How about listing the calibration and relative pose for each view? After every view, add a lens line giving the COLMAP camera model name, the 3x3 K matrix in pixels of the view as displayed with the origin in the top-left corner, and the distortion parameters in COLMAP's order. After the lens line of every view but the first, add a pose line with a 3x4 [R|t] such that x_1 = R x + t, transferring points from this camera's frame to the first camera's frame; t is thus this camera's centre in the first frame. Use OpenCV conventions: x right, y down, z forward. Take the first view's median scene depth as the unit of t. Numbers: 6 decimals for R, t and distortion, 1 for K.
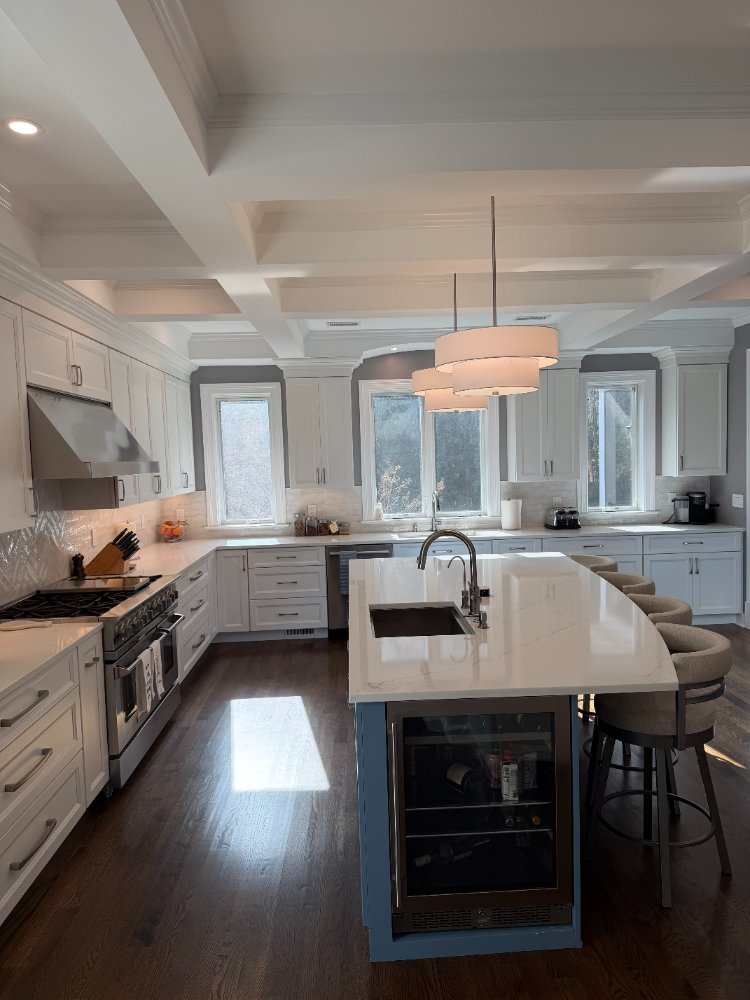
lens RADIAL K [[697.7, 0, 373.8], [0, 697.7, 505.2], [0, 0, 1]] dist [0.096751, -0.130459]
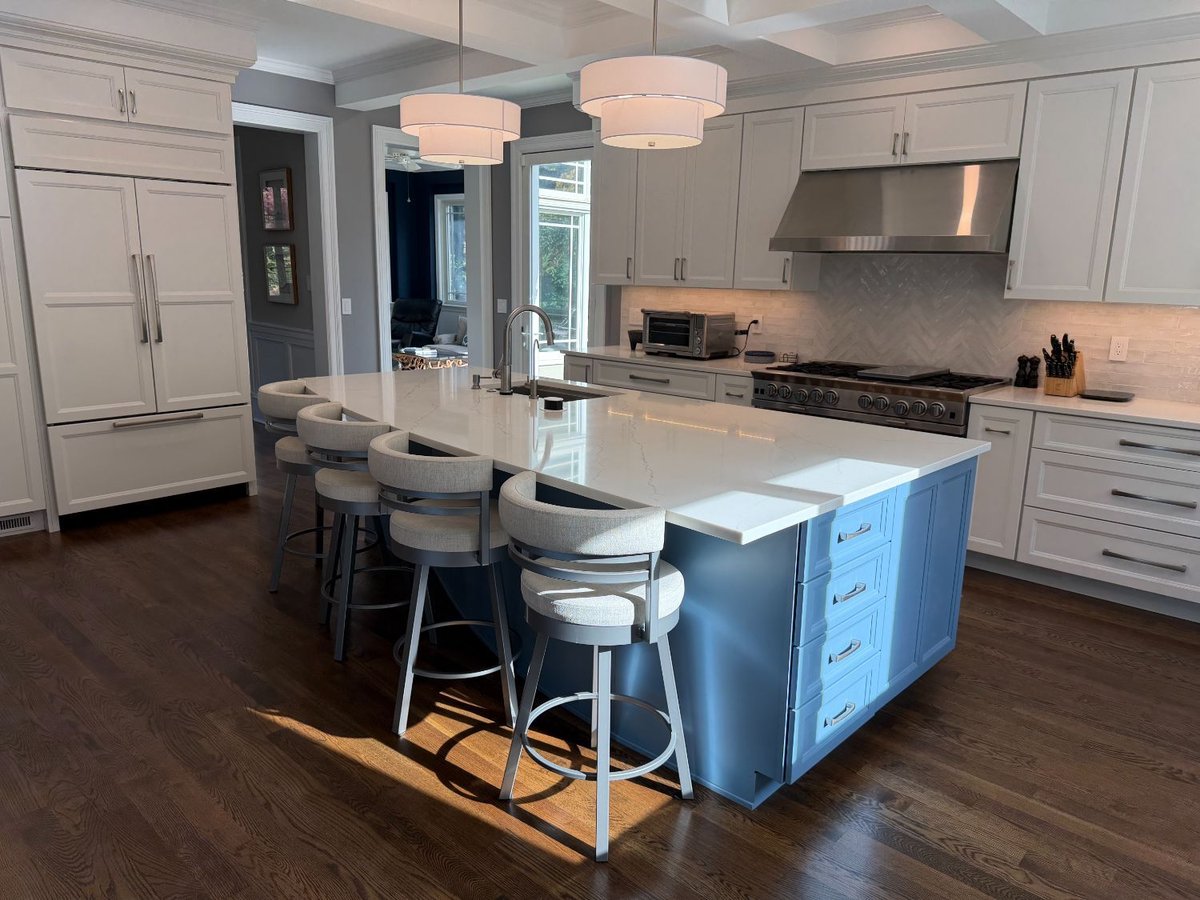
lens RADIAL K [[837.2, 0, 609.1], [0, 837.2, 452.7], [0, 0, 1]] dist [0.096751, -0.130459]
pose [[-0.699643, 0.163610, -0.695508, 0.433722], [-0.053010, 0.958860, 0.278885, -0.049133], [0.712523, 0.231989, -0.662187, 0.941806]]
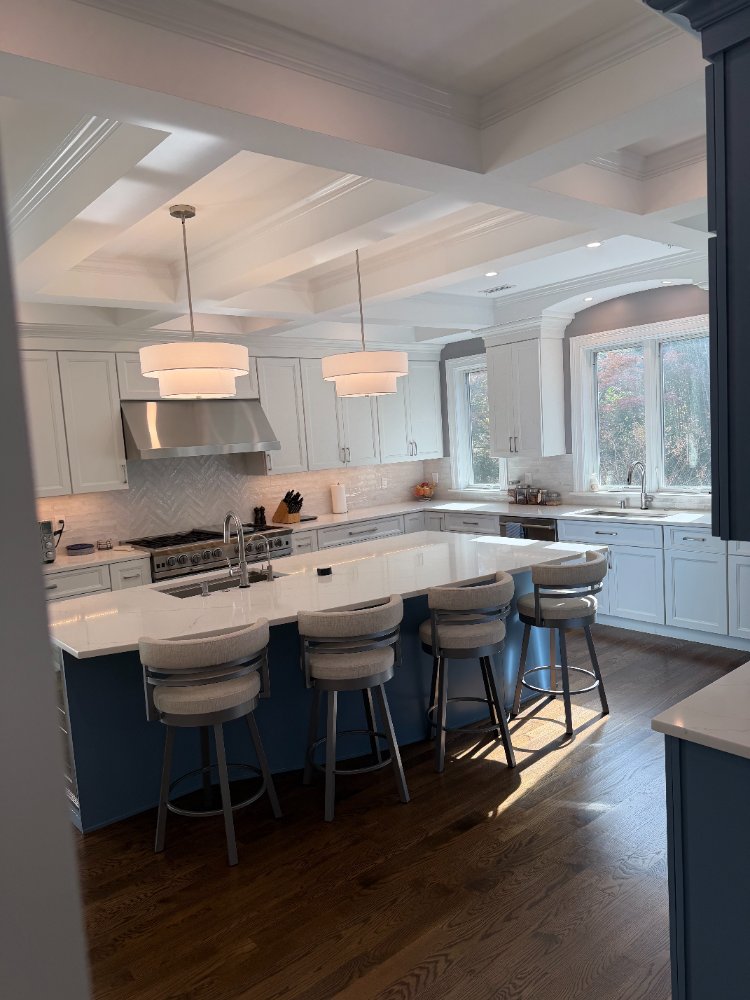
lens RADIAL K [[697.7, 0, 373.4], [0, 697.7, 504.7], [0, 0, 1]] dist [0.096751, -0.130459]
pose [[0.617342, 0.070689, -0.783513, 0.578730], [-0.009167, 0.996534, 0.082685, -0.036980], [0.786642, -0.043863, 0.615850, 0.228975]]
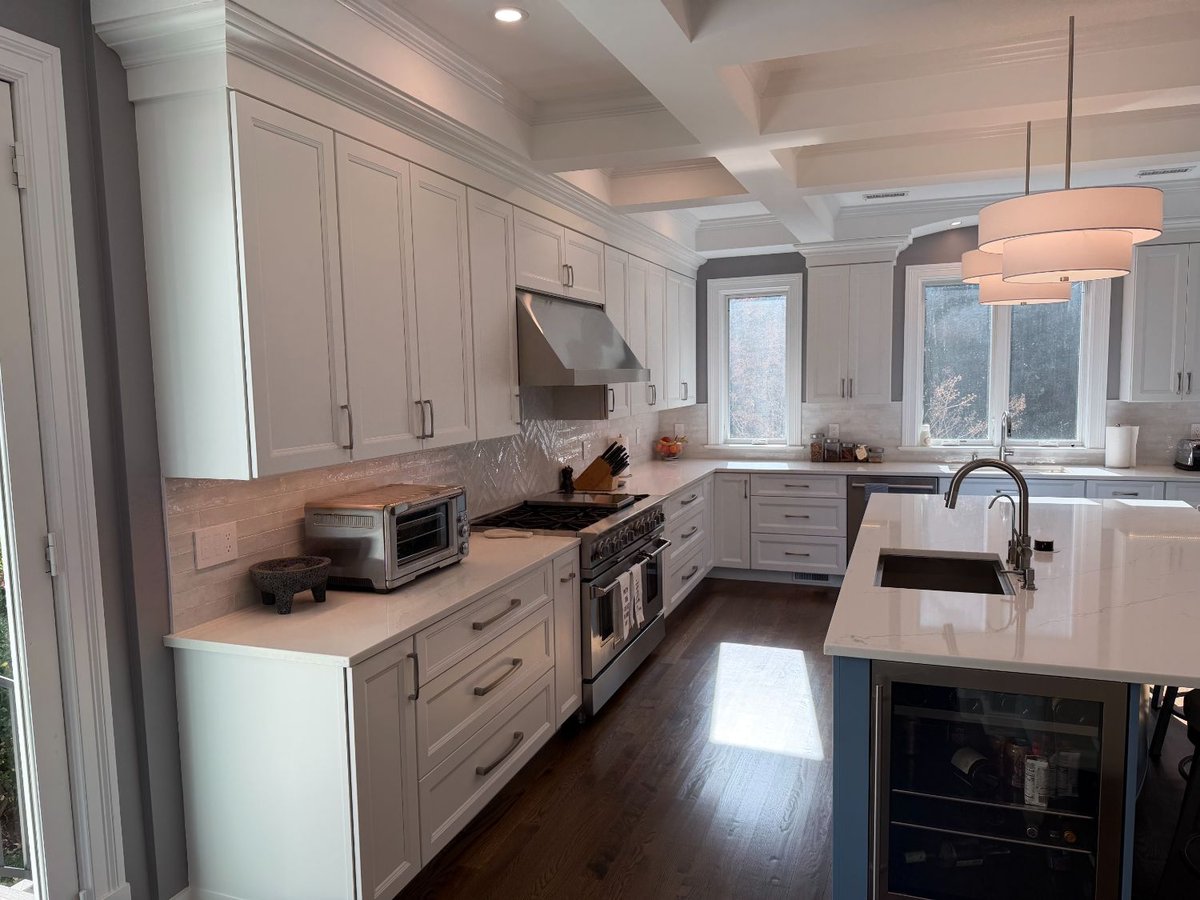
lens RADIAL K [[837.2, 0, 602.0], [0, 837.2, 456.2], [0, 0, 1]] dist [0.096751, -0.130459]
pose [[0.926726, 0.048529, -0.372592, 0.029298], [-0.034283, 0.998409, 0.044769, 0.002491], [0.374171, -0.028715, 0.926915, -0.013391]]
